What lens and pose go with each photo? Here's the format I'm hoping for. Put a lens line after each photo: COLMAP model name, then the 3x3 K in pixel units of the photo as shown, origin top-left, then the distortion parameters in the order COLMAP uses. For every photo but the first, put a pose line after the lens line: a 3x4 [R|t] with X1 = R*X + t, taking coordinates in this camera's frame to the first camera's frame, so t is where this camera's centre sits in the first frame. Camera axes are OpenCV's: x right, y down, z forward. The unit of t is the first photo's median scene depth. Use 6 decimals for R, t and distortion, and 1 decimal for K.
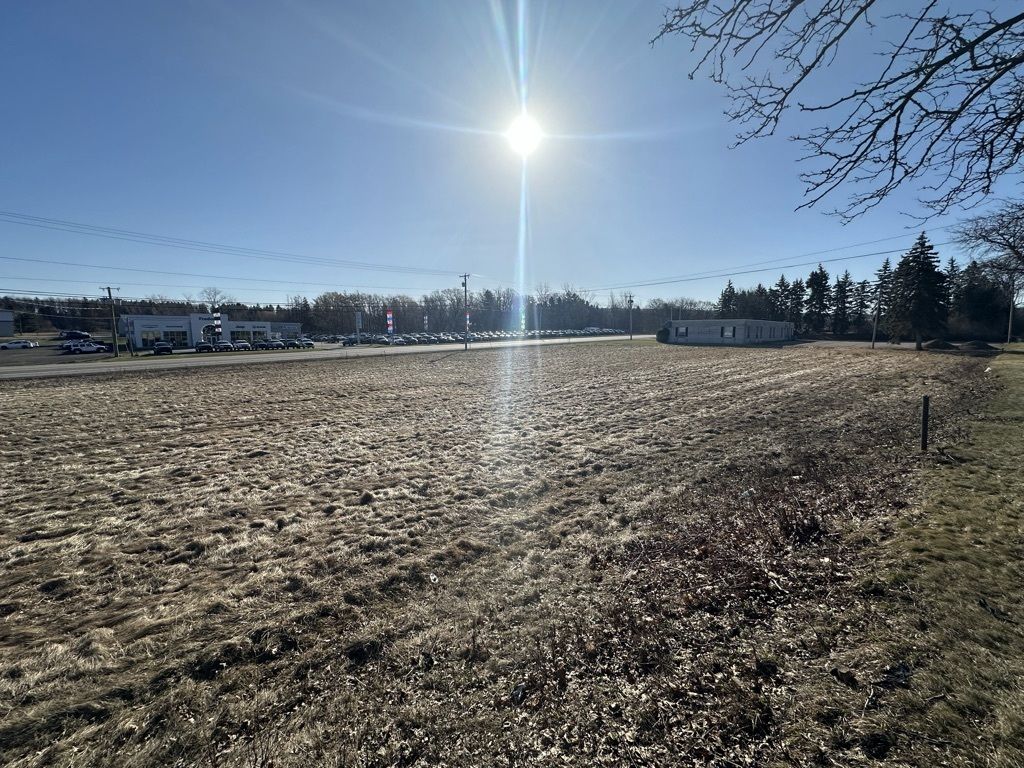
lens RADIAL K [[407.7, 0, 512.3], [0, 407.7, 383.1], [0, 0, 1]] dist [-0.002001, 0.000873]
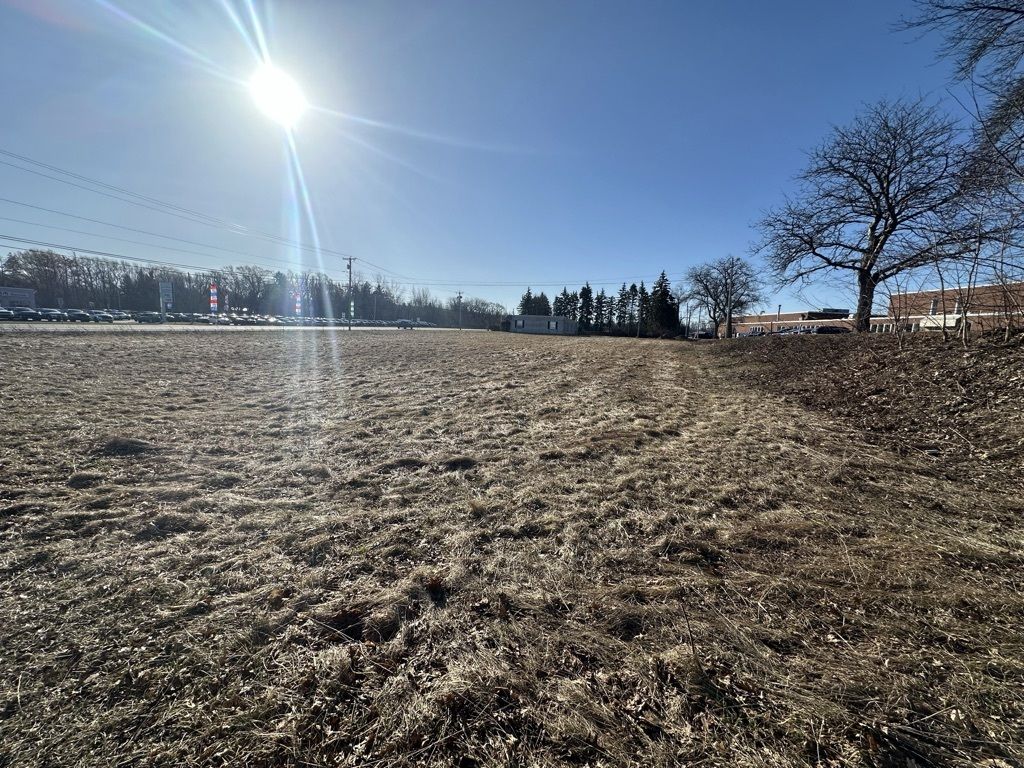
lens RADIAL K [[408.5, 0, 512.6], [0, 408.5, 377.9], [0, 0, 1]] dist [0.007640, -0.000086]
pose [[0.856169, -0.017018, 0.516416, -1.332174], [0.018353, 0.999828, 0.002521, 0.196789], [-0.516370, 0.007319, 0.856334, -0.446713]]
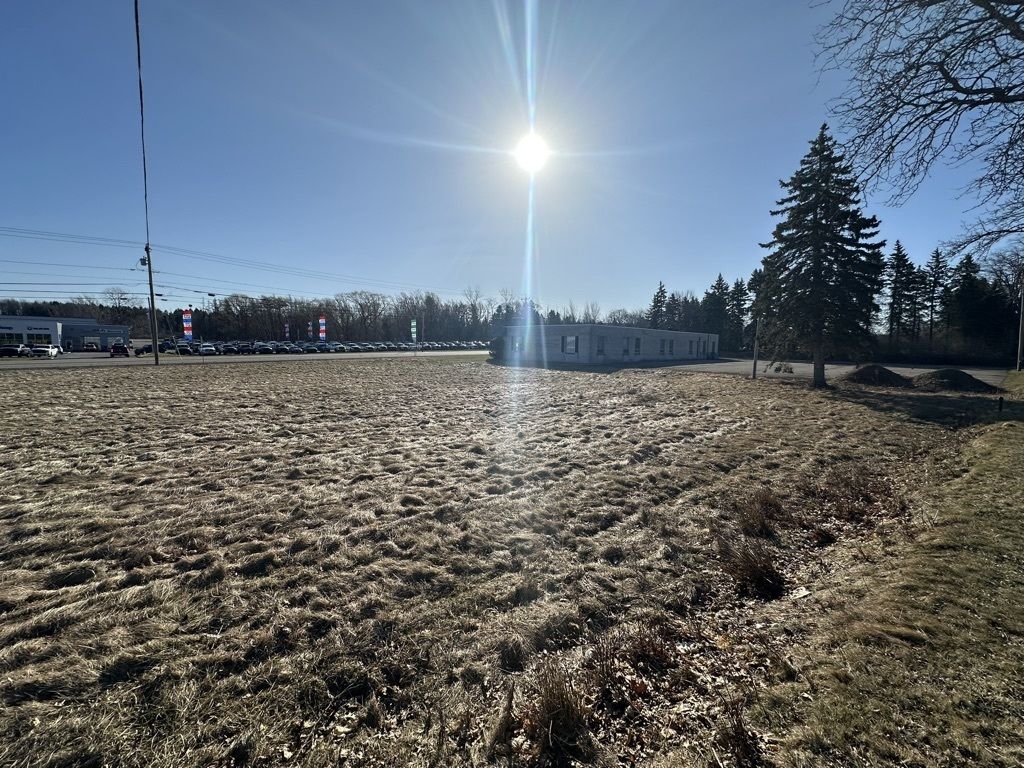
lens RADIAL K [[407.7, 0, 510.7], [0, 407.7, 382.9], [0, 0, 1]] dist [-0.002001, 0.000873]
pose [[0.999717, 0.019834, -0.013119, 2.028747], [-0.020243, 0.999288, -0.031830, -0.191884], [0.012478, 0.032087, 0.999407, 1.650893]]
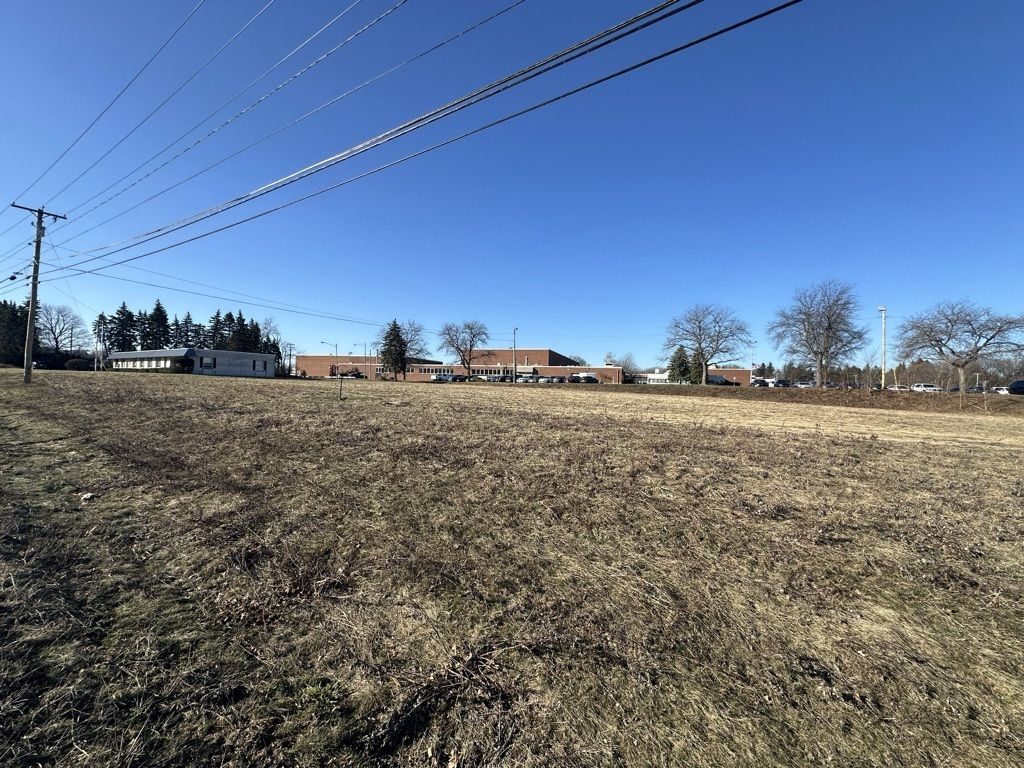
lens RADIAL K [[407.7, 0, 514.3], [0, 407.7, 384.5], [0, 0, 1]] dist [-0.002001, 0.000873]
pose [[-0.214351, -0.000894, 0.976756, -2.847100], [0.094080, 0.995331, 0.021557, -0.176685], [-0.972215, 0.096514, -0.213266, 2.703812]]
